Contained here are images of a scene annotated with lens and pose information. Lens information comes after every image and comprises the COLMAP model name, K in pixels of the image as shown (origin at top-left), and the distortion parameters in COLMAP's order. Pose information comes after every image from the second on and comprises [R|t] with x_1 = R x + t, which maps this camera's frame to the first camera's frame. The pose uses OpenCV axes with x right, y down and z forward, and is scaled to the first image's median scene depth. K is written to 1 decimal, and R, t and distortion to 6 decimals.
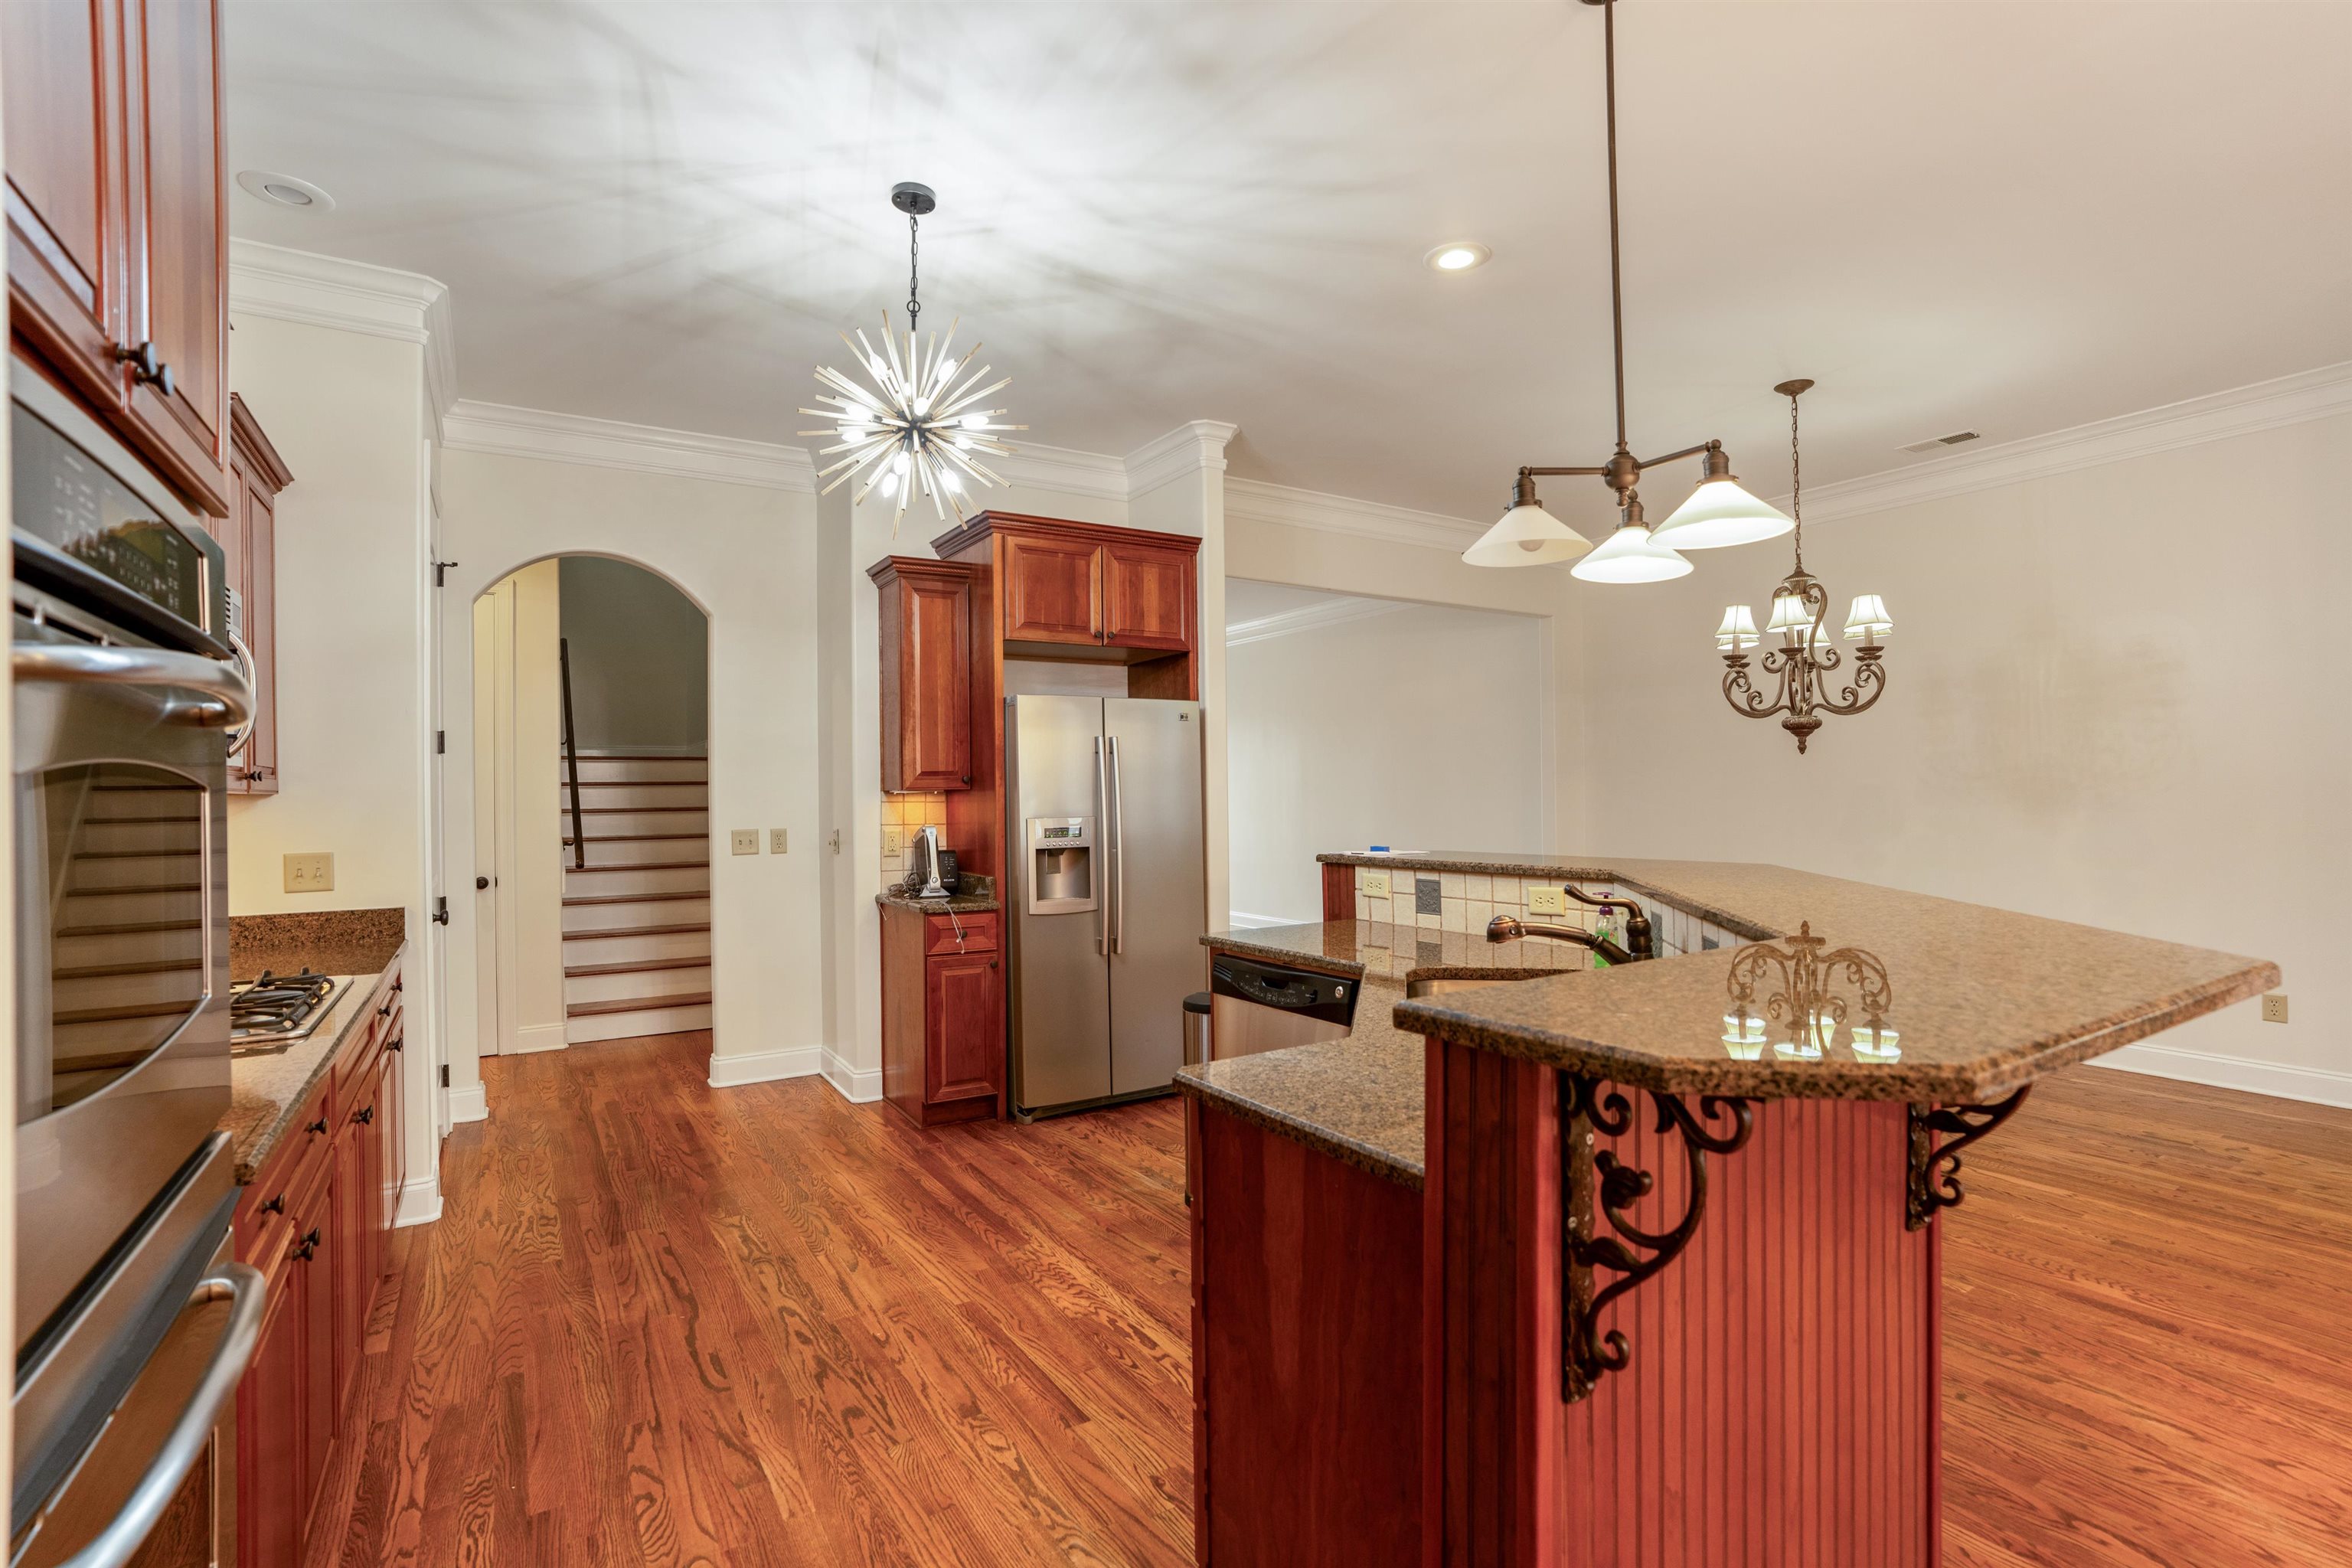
lens RADIAL K [[1098.1, 0, 1152.2], [0, 1098.1, 786.8], [0, 0, 1]] dist [-0.054233, 0.020629]
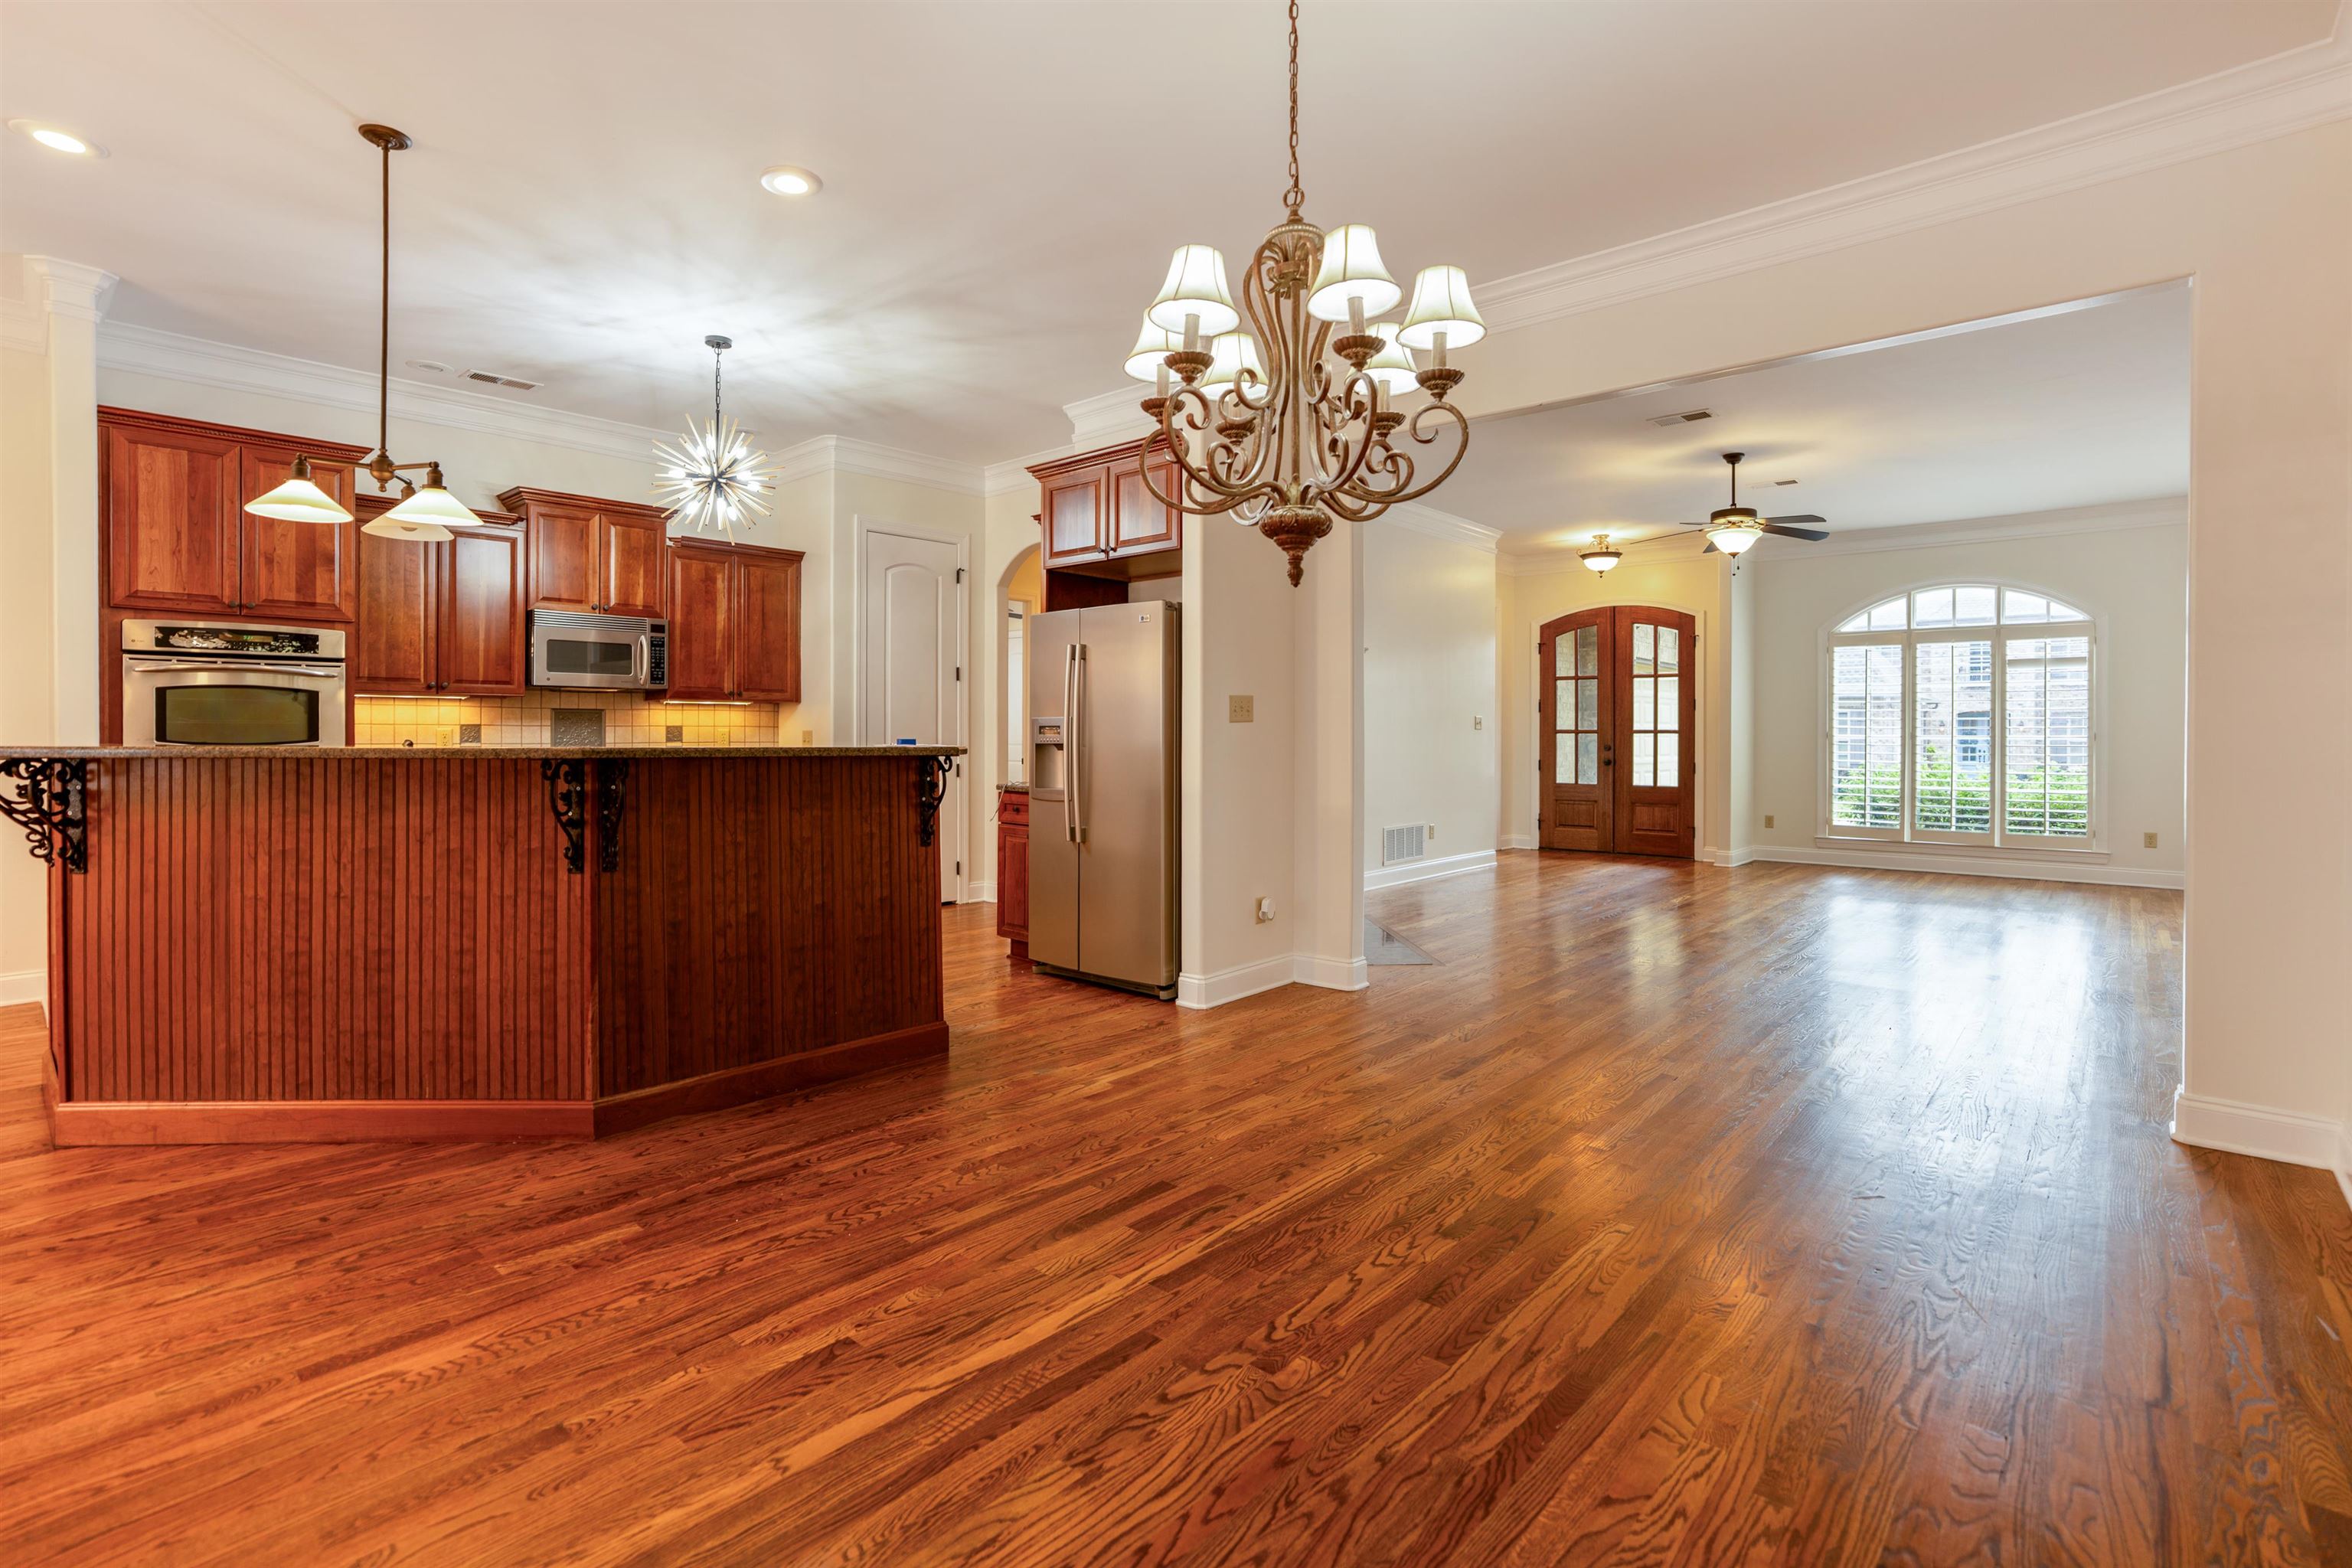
lens RADIAL K [[1098.1, 0, 1162.6], [0, 1098.1, 739.6], [0, 0, 1]] dist [-0.054233, 0.020629]
pose [[0.275477, 0.015915, -0.961176, 1.286400], [0.003176, 0.999842, 0.017465, 0.038204], [0.961302, -0.007864, 0.275383, 0.961942]]
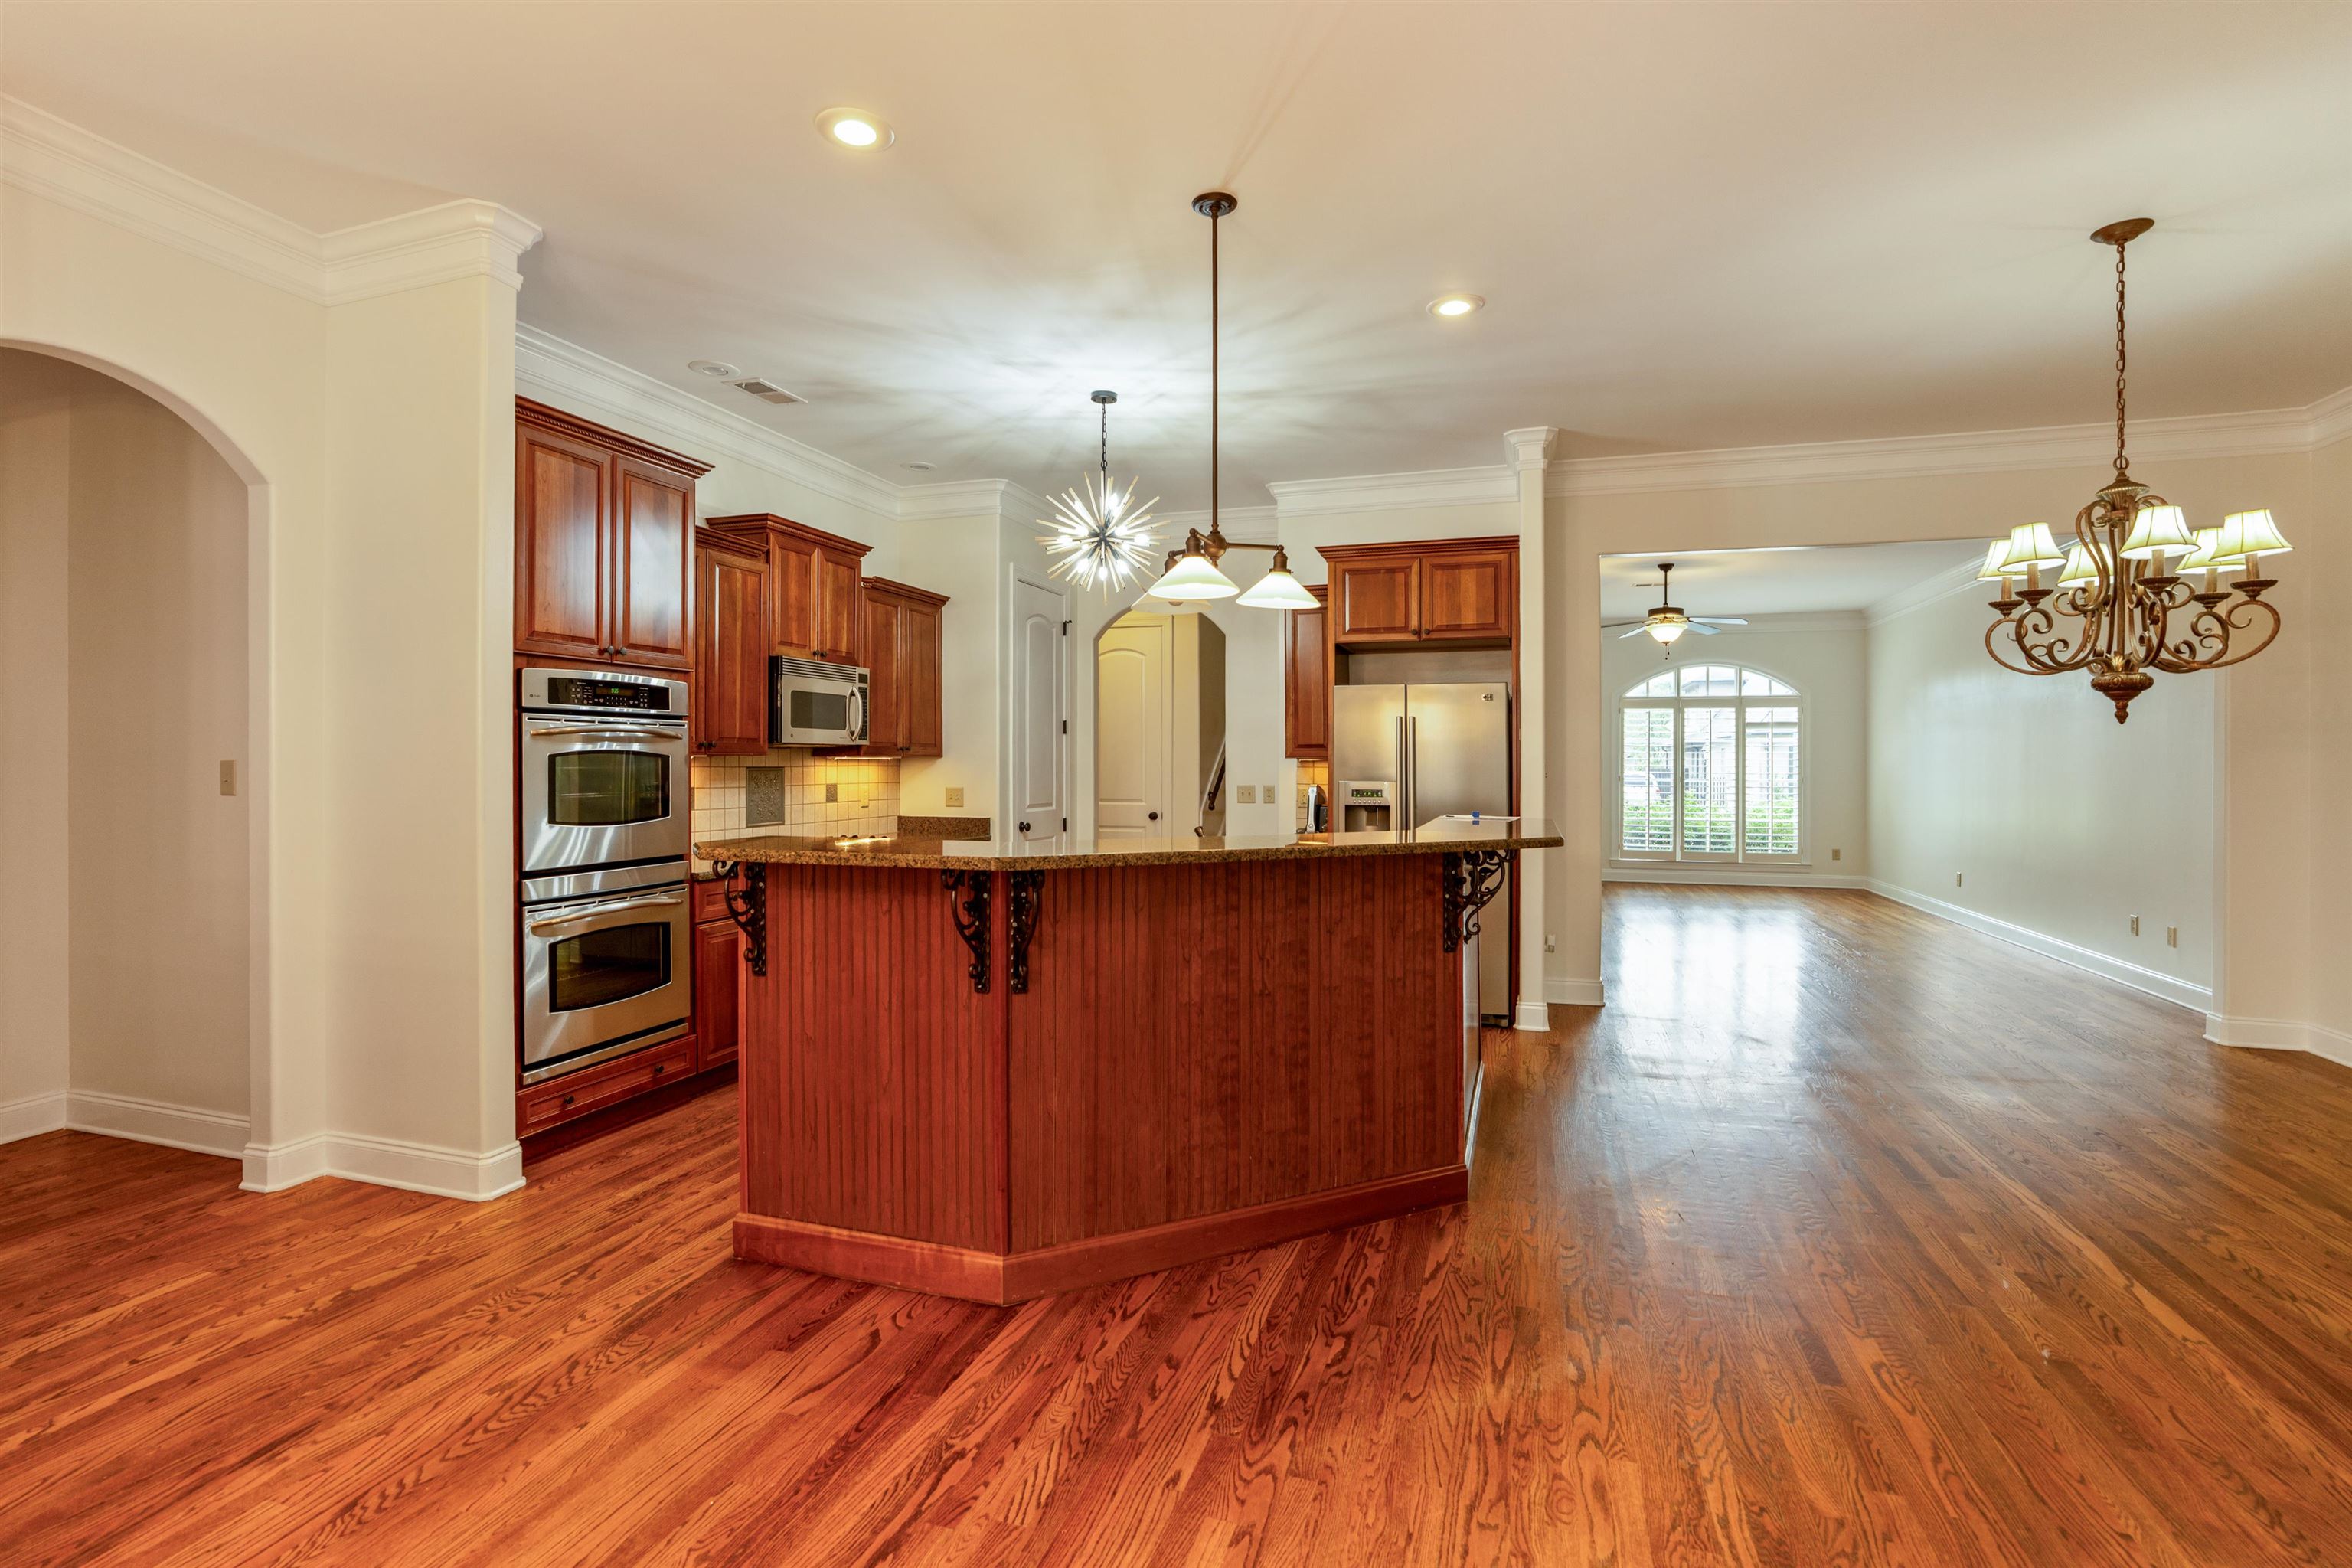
lens RADIAL K [[1098.1, 0, 1151.5], [0, 1098.1, 778.2], [0, 0, 1]] dist [-0.054233, 0.020629]
pose [[0.628404, 0.024472, -0.777502, 0.900906], [-0.004073, 0.999595, 0.028171, -0.012197], [0.777876, -0.014536, 0.628249, 0.006509]]
